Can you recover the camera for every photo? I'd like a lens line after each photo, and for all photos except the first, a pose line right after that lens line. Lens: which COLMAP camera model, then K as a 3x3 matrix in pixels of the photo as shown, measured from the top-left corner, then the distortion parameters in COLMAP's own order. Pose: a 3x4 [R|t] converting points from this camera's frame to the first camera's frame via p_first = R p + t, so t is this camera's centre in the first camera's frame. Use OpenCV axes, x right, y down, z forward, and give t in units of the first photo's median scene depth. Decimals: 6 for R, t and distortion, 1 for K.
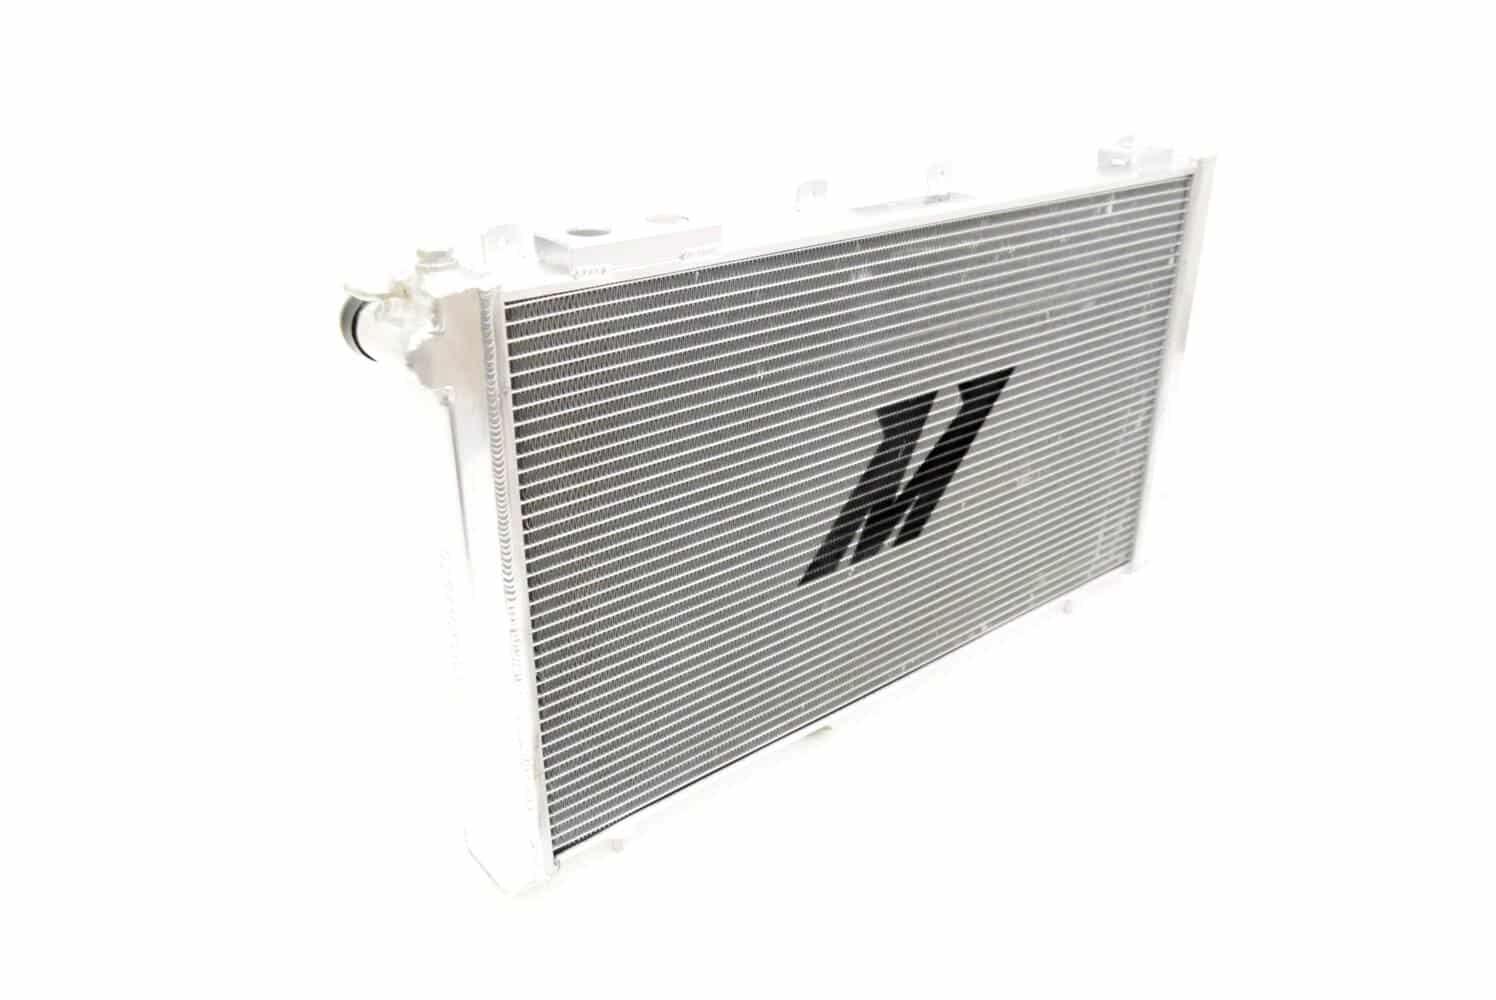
lens RADIAL K [[1155.2, 0, 748.0], [0, 1155.2, 500.0], [0, 0, 1]] dist [-0.008254, 0.001674]
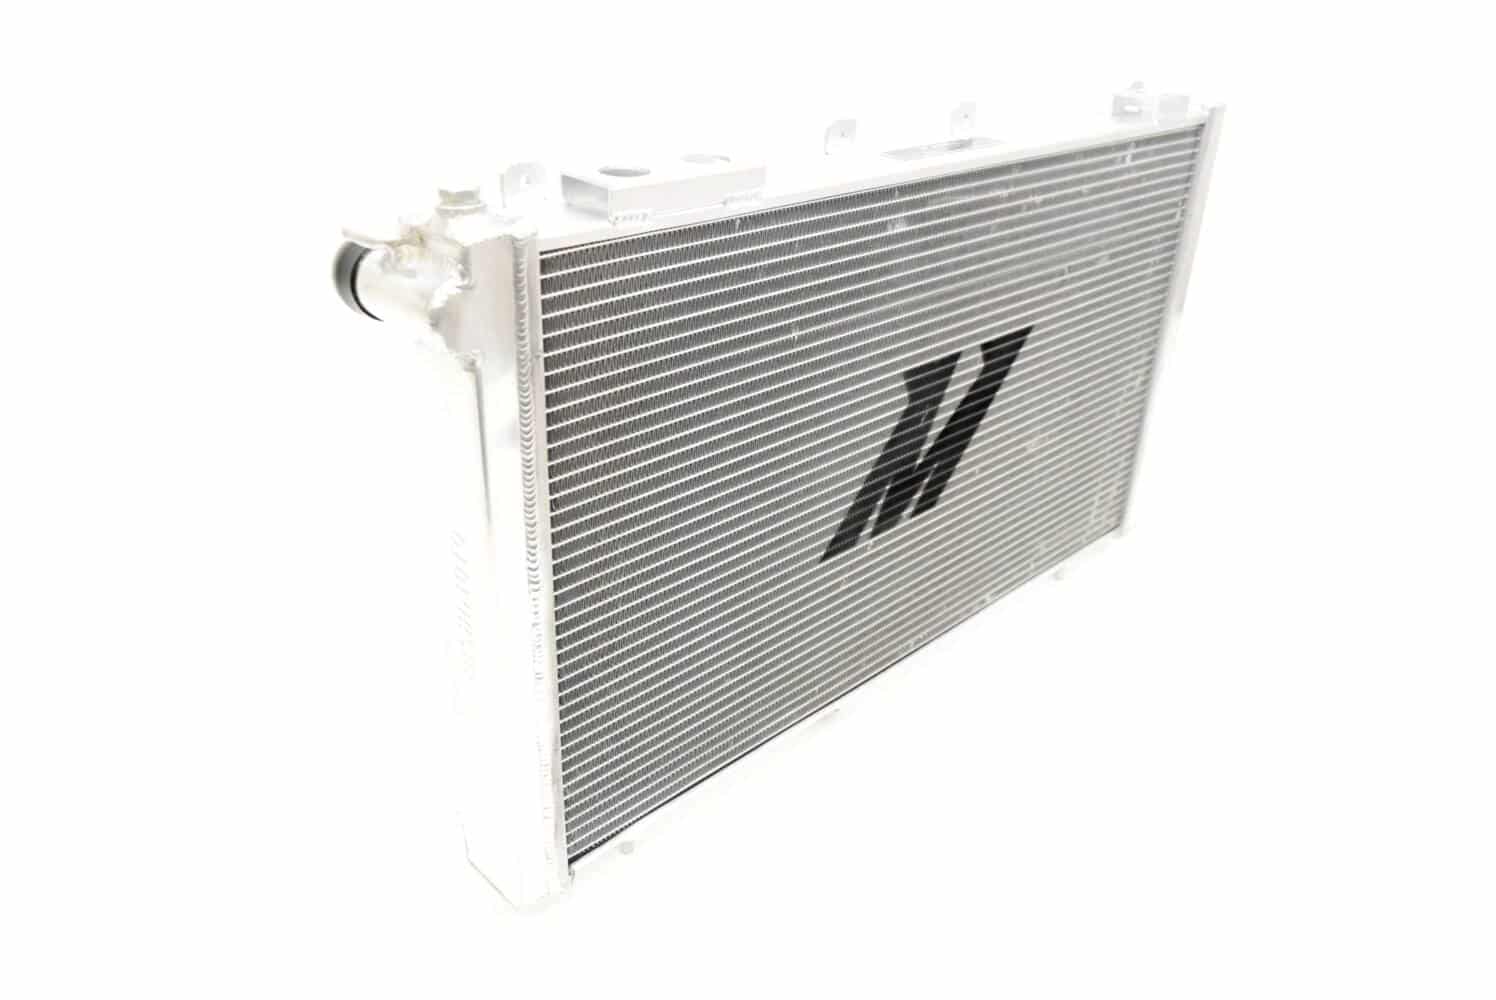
lens RADIAL K [[1155.2, 0, 748.0], [0, 1155.2, 500.0], [0, 0, 1]] dist [-0.008254, 0.001674]
pose [[0.995626, -0.012106, 0.092643, -0.105877], [0.008516, 0.999201, 0.039042, -0.013685], [-0.093042, -0.038083, 0.994934, 0.090161]]
